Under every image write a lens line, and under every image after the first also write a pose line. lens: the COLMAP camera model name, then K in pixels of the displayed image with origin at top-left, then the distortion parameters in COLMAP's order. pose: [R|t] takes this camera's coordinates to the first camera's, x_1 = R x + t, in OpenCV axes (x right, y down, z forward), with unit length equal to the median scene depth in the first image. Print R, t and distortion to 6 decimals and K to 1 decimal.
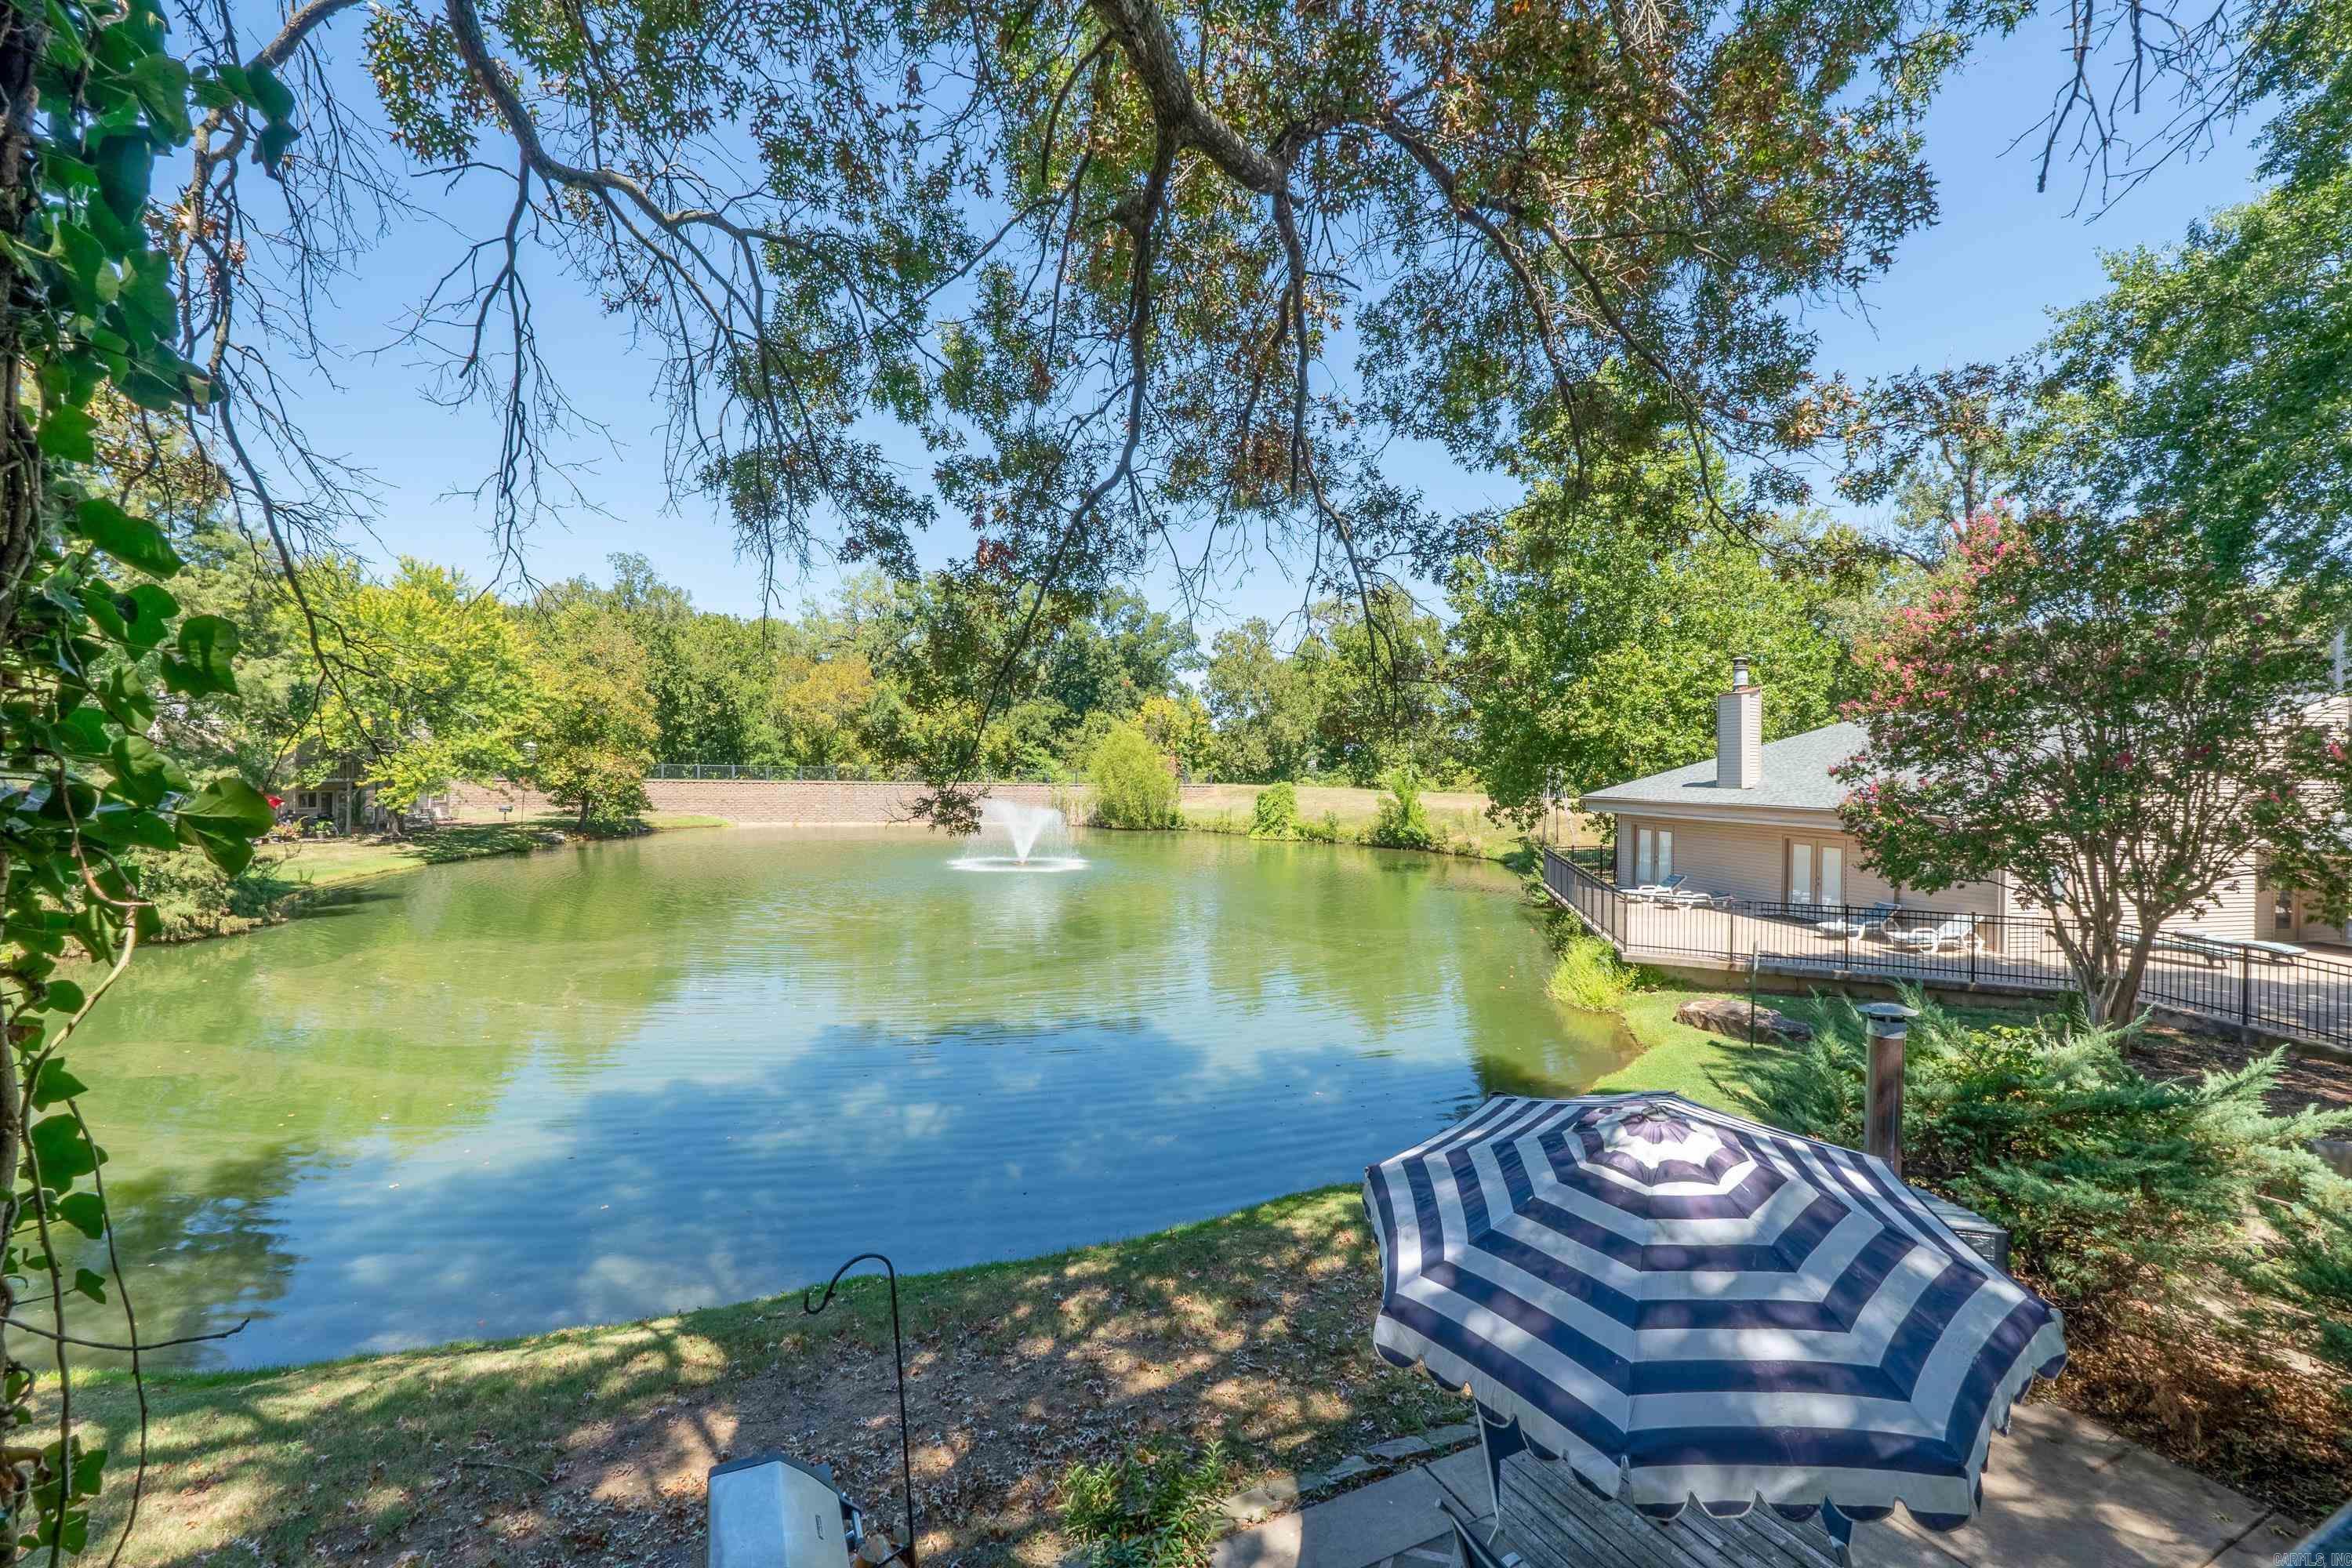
lens RADIAL K [[984.5, 0, 1173.4], [0, 984.5, 772.6], [0, 0, 1]] dist [-0.006726, -0.000988]
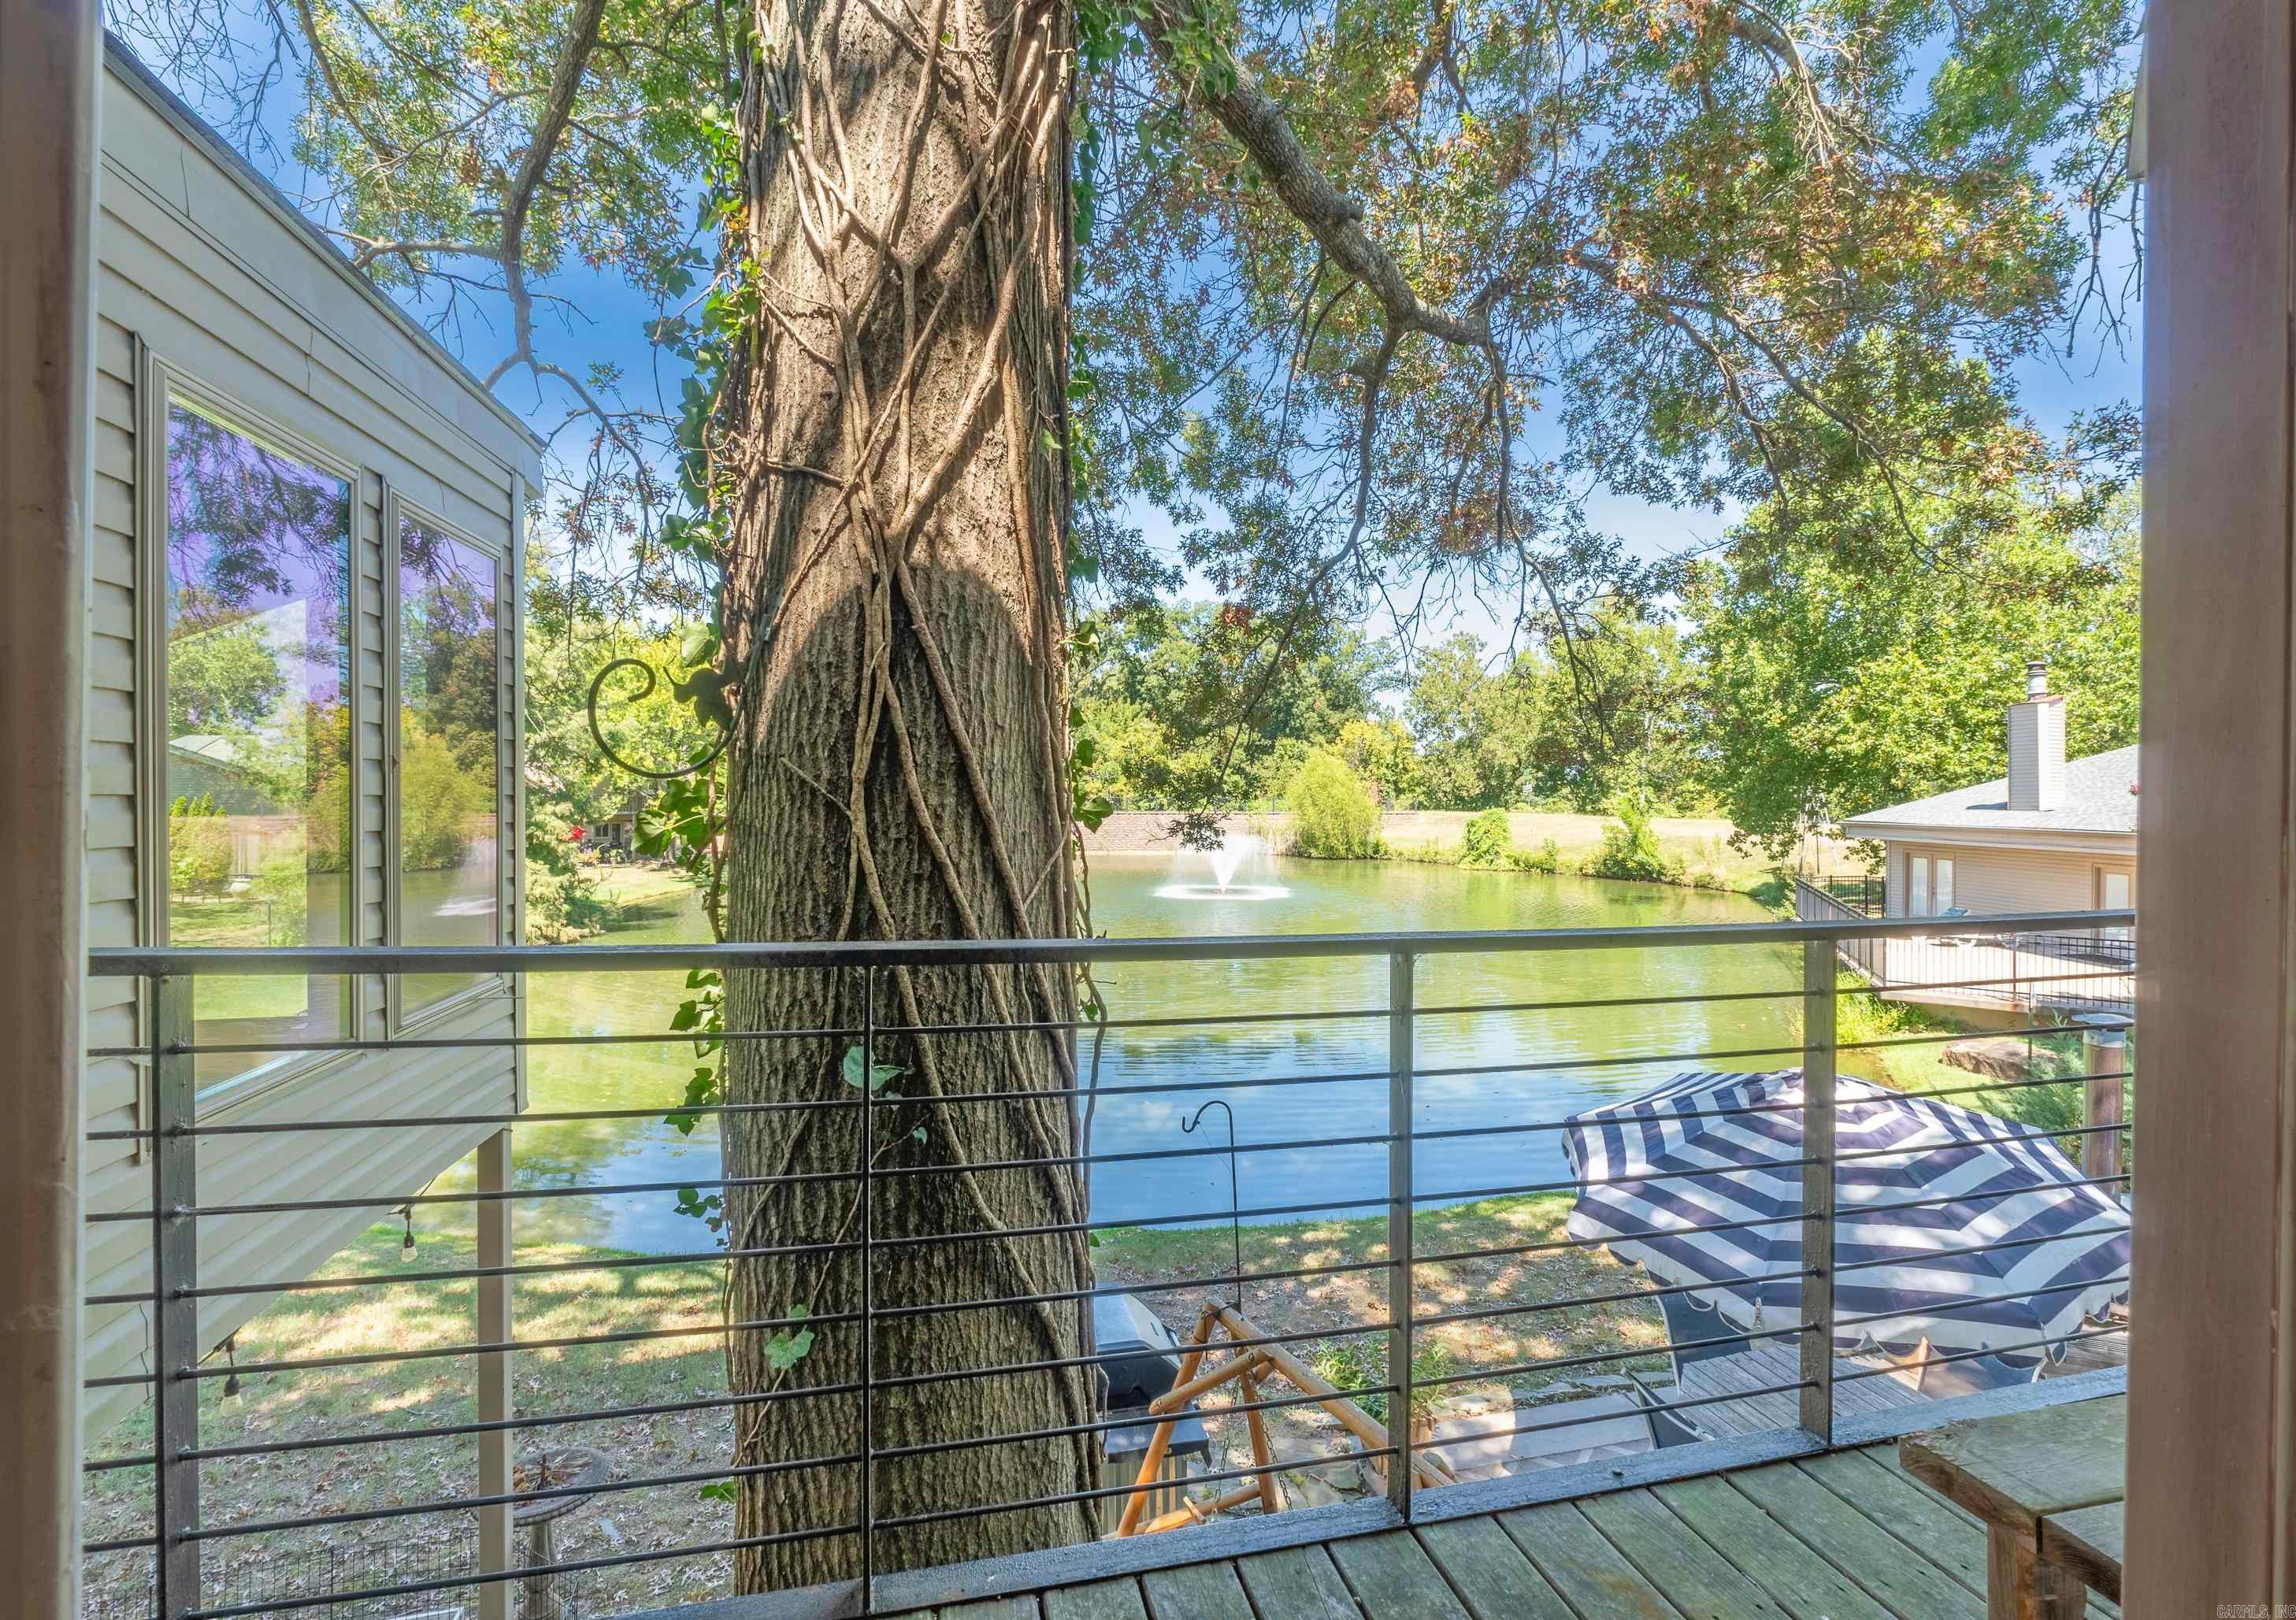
lens RADIAL K [[1014.6, 0, 1156.4], [0, 1014.6, 797.7], [0, 0, 1]] dist [-0.008855, -0.001219]
pose [[0.977594, -0.010068, -0.210258, -0.010617], [0.009464, 0.999948, -0.003880, 0.001424], [0.210286, 0.001803, 0.977638, -0.107265]]
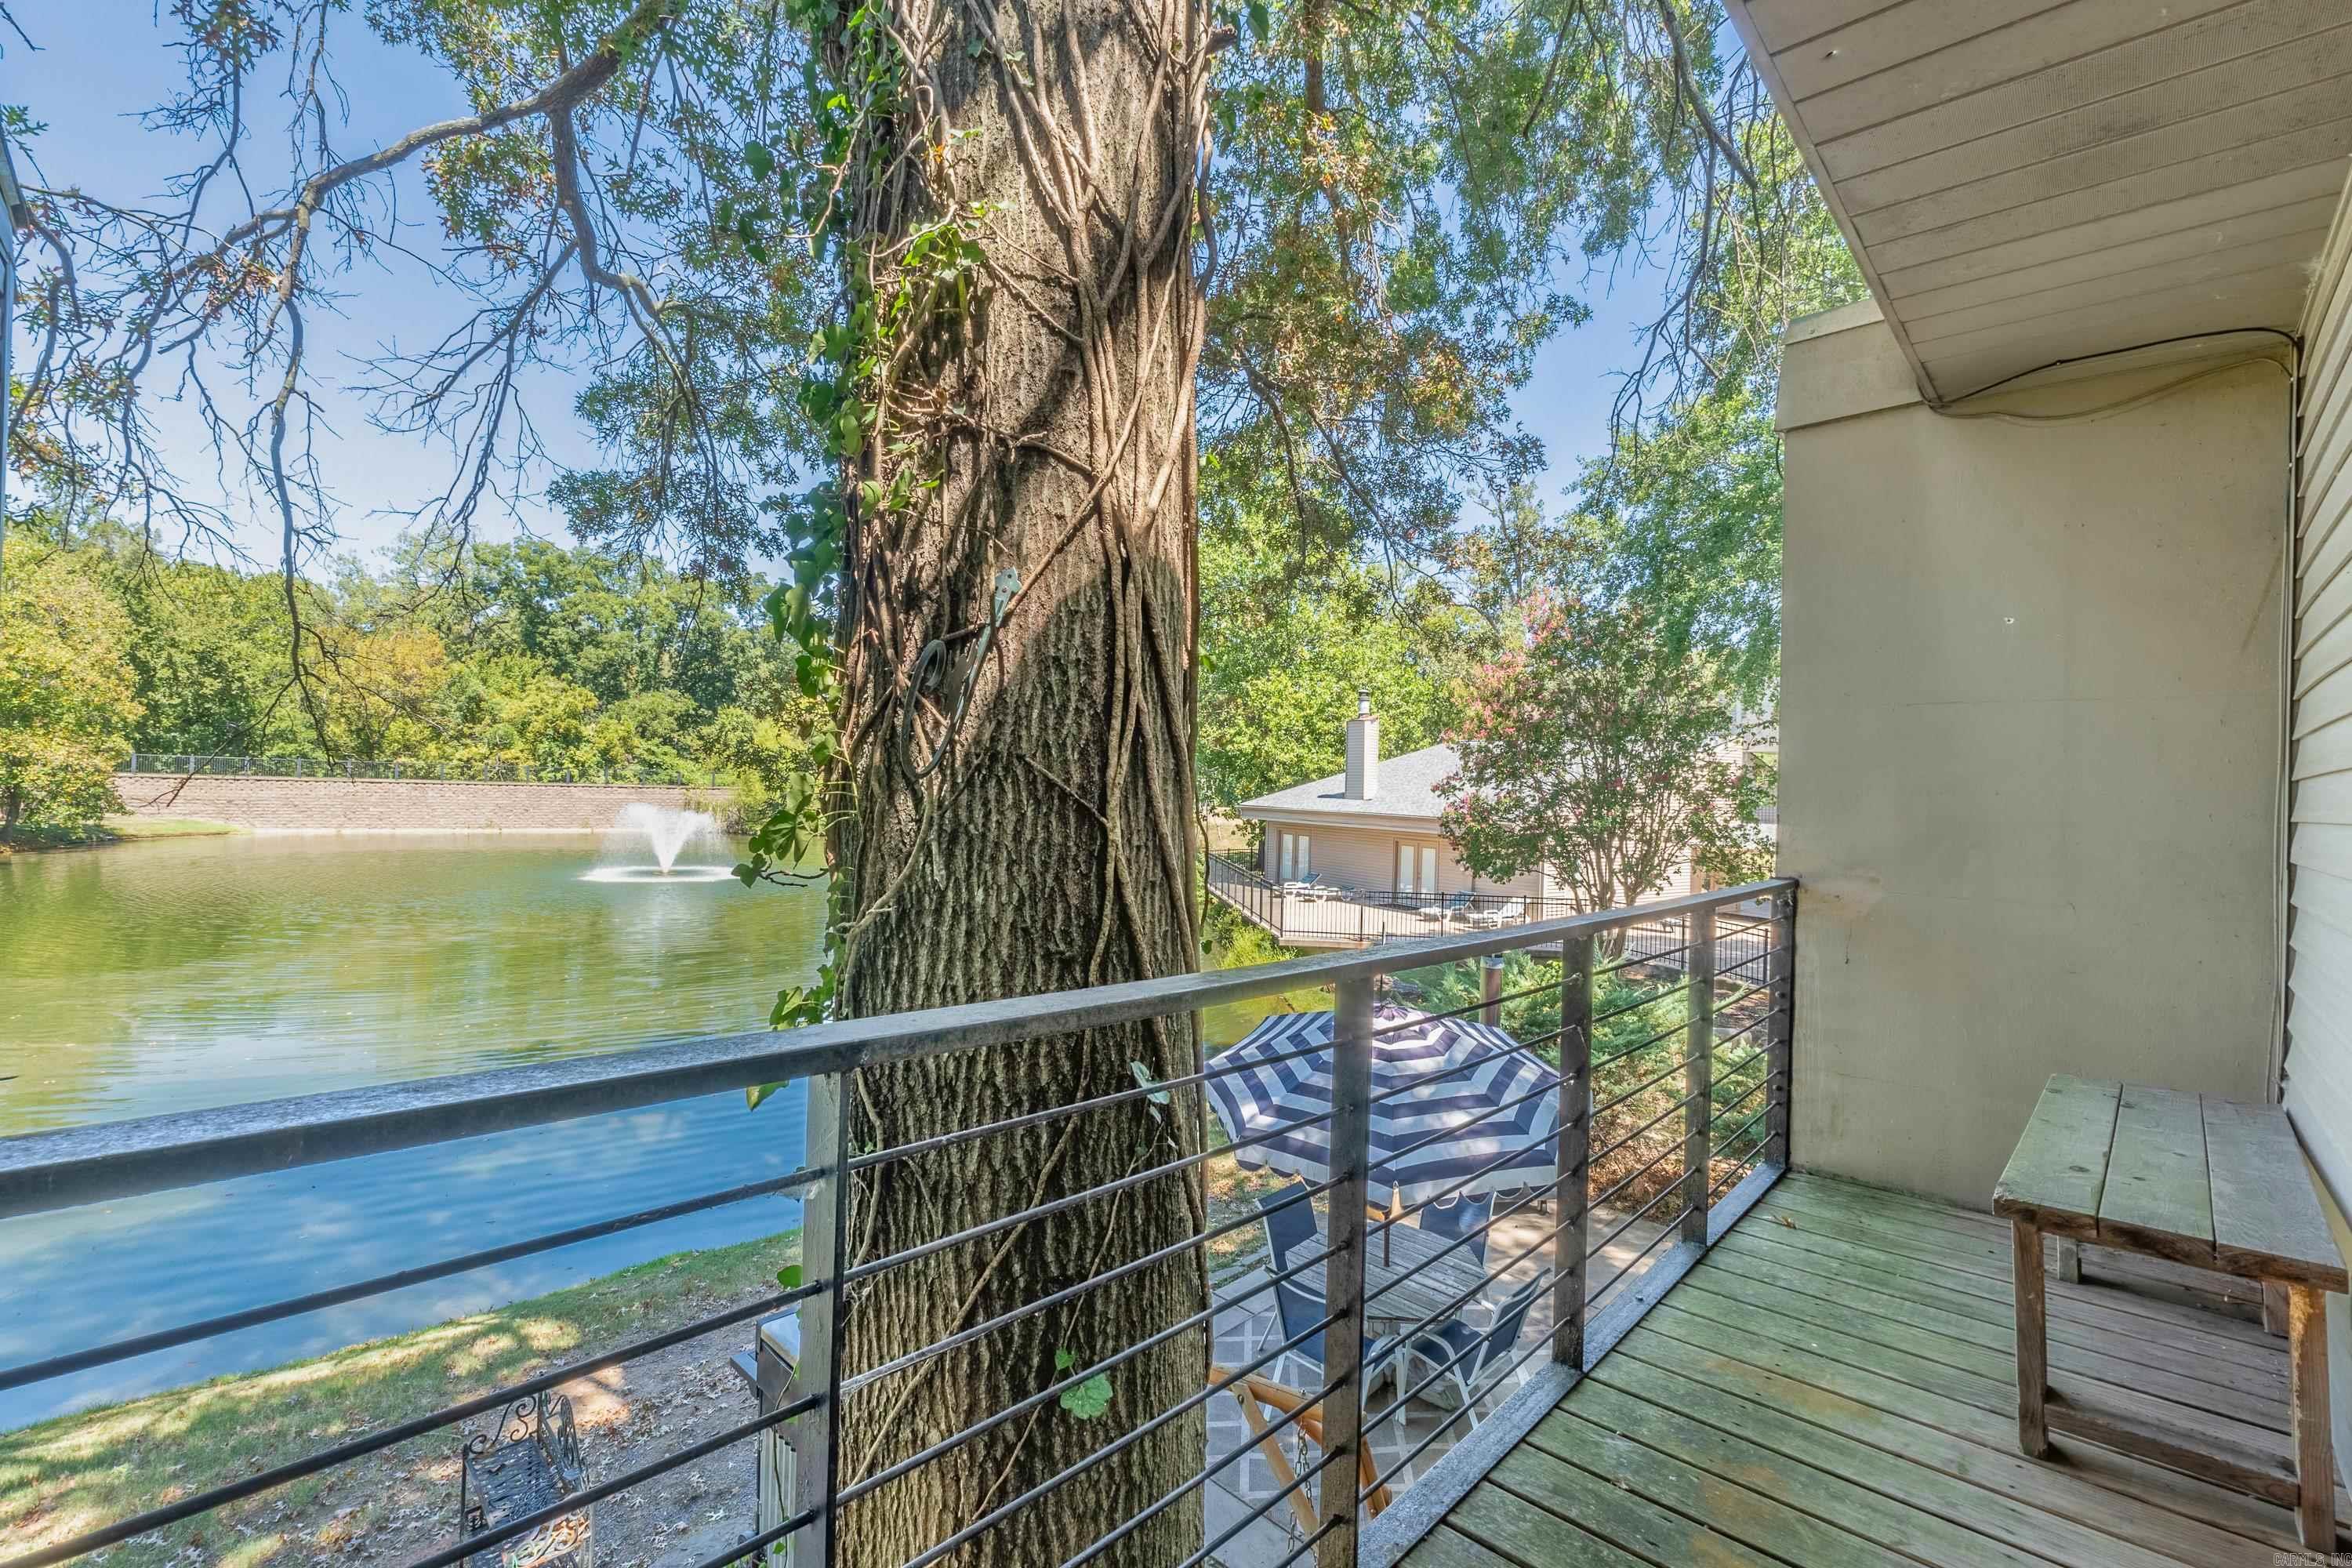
lens RADIAL K [[984.5, 0, 1180.8], [0, 984.5, 771.9], [0, 0, 1]] dist [-0.006726, -0.000988]
pose [[0.937607, 0.019660, 0.347140, -0.105577], [-0.017013, 0.999798, -0.010672, -0.002065], [-0.347280, 0.004101, 0.937753, -0.104927]]
